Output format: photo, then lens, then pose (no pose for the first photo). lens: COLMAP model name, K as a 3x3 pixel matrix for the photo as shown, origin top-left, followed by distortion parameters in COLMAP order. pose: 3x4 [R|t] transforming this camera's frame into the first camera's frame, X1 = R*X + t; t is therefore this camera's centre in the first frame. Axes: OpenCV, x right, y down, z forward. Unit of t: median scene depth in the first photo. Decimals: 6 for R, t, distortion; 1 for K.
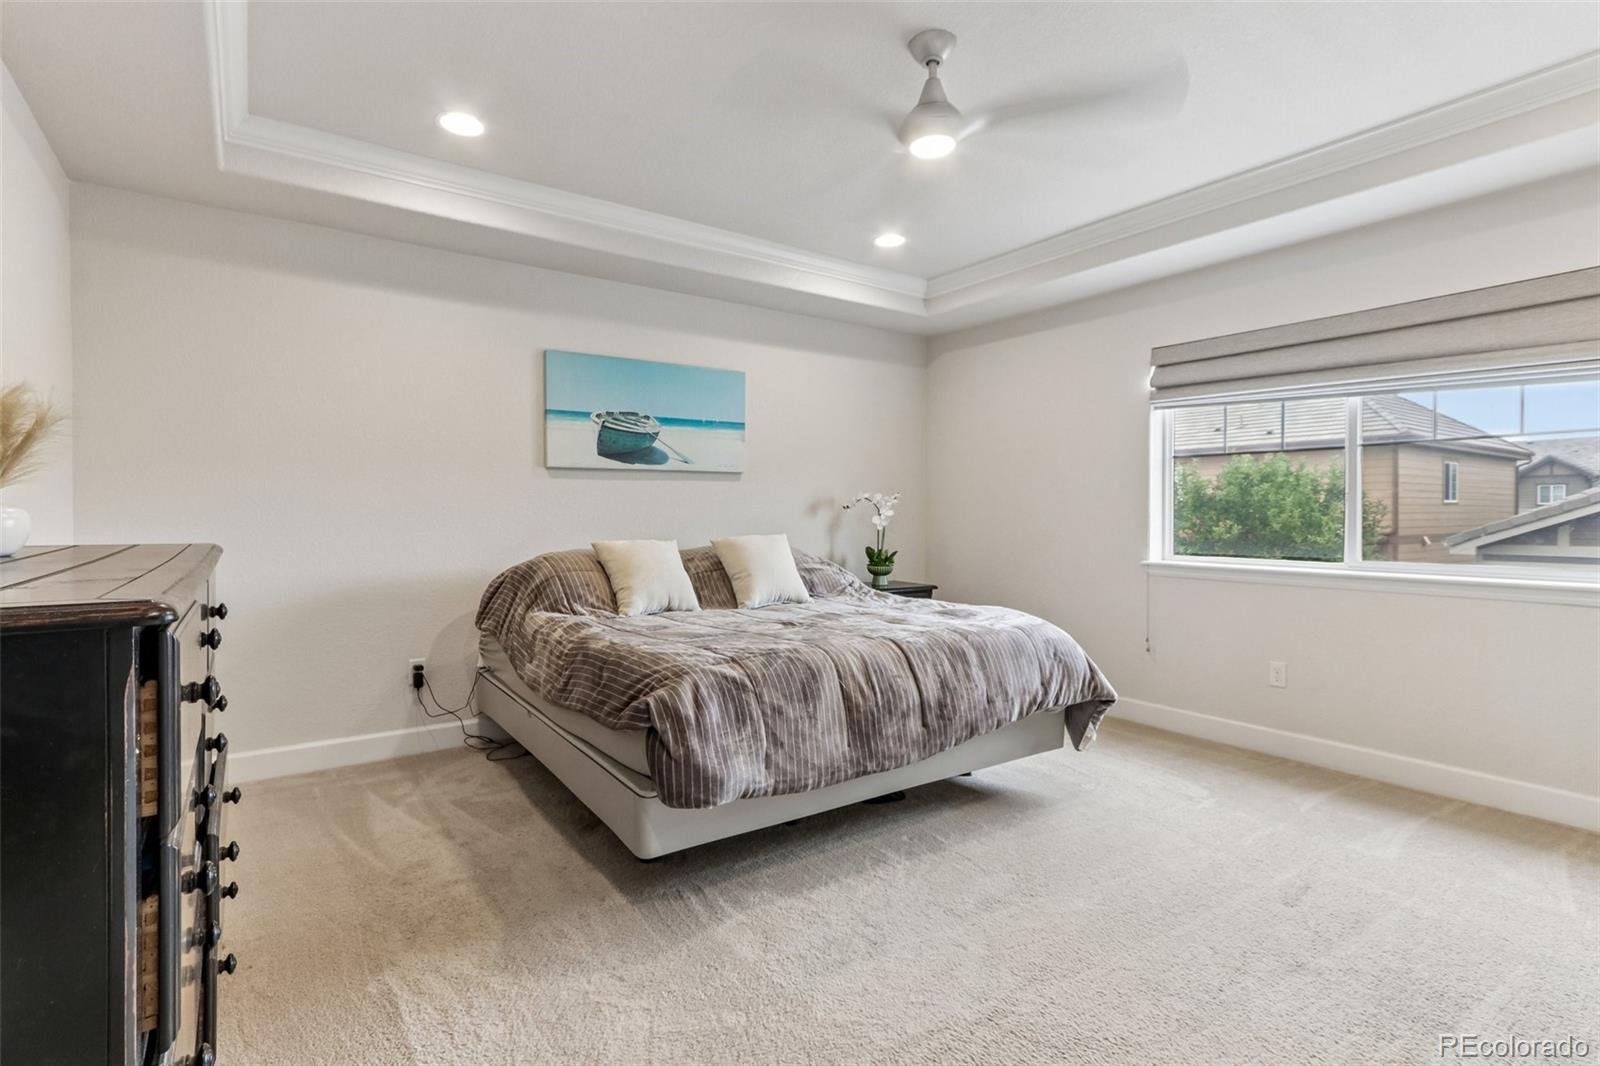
lens RADIAL K [[752.6, 0, 787.3], [0, 752.6, 514.2], [0, 0, 1]] dist [-0.000482, 0.000091]
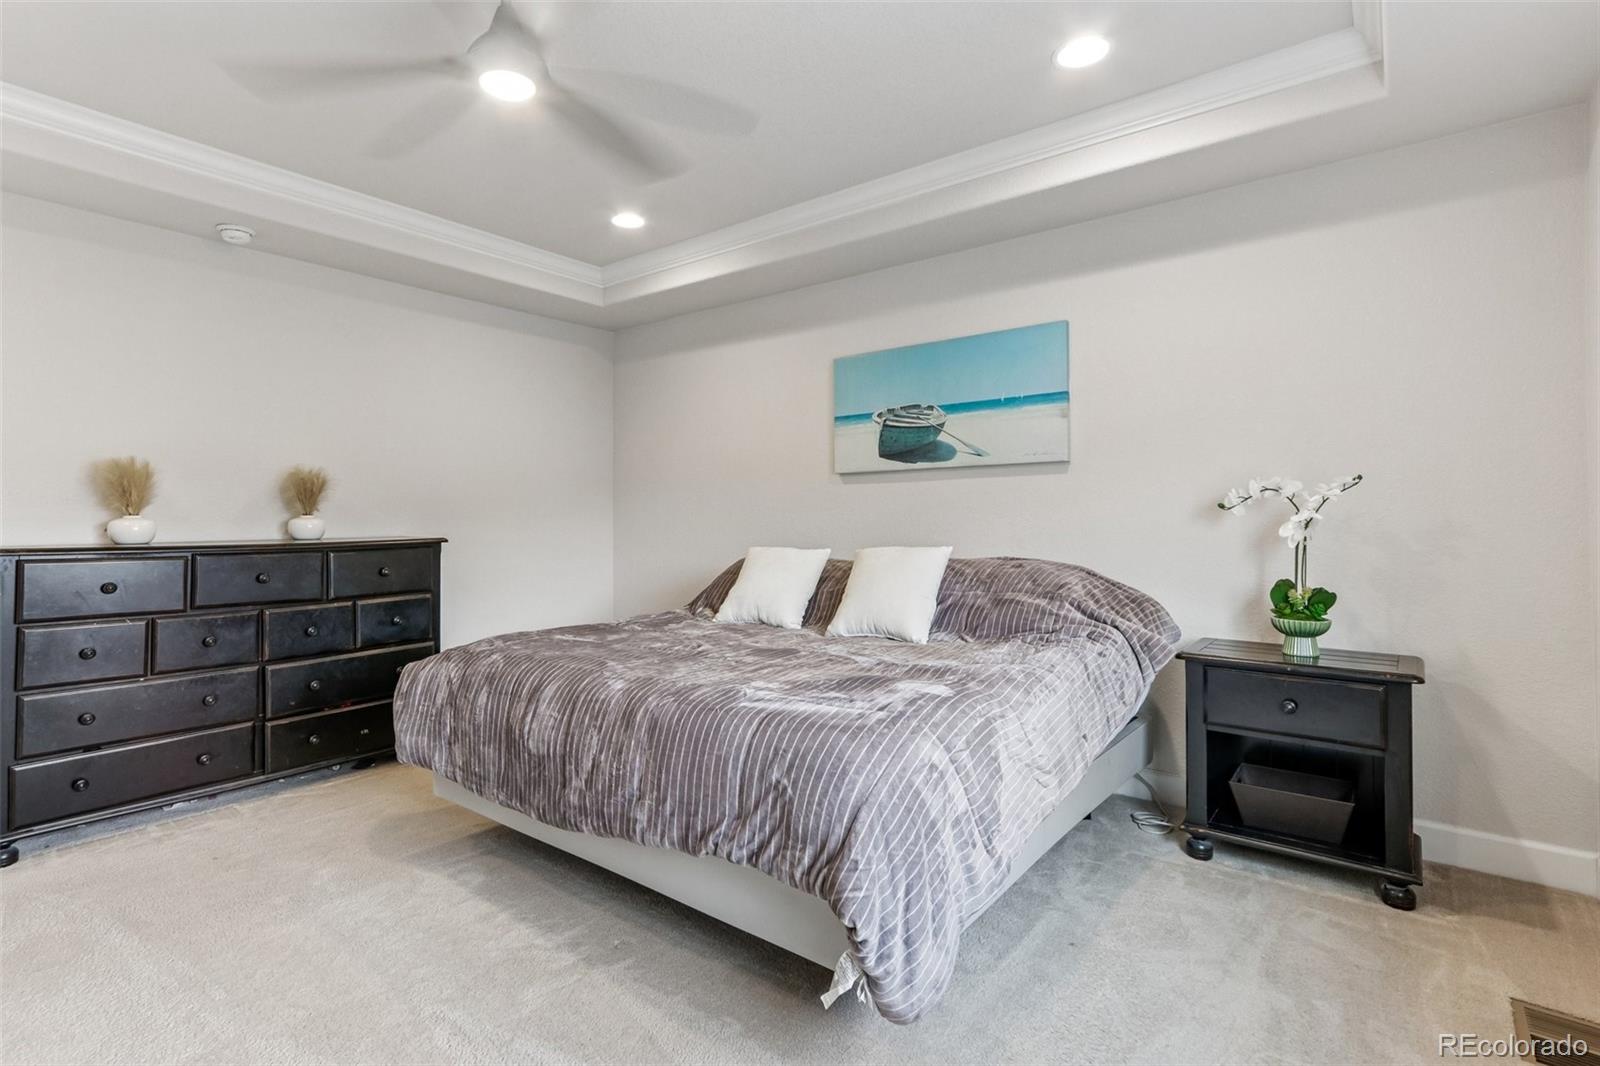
lens RADIAL K [[772.4, 0, 783.1], [0, 772.4, 504.4], [0, 0, 1]] dist [0.018368, 0.000134]
pose [[0.300419, -0.018578, -0.953626, 0.618092], [0.003956, 0.999826, -0.018232, -0.001815], [0.953799, 0.001704, 0.300440, 0.578520]]
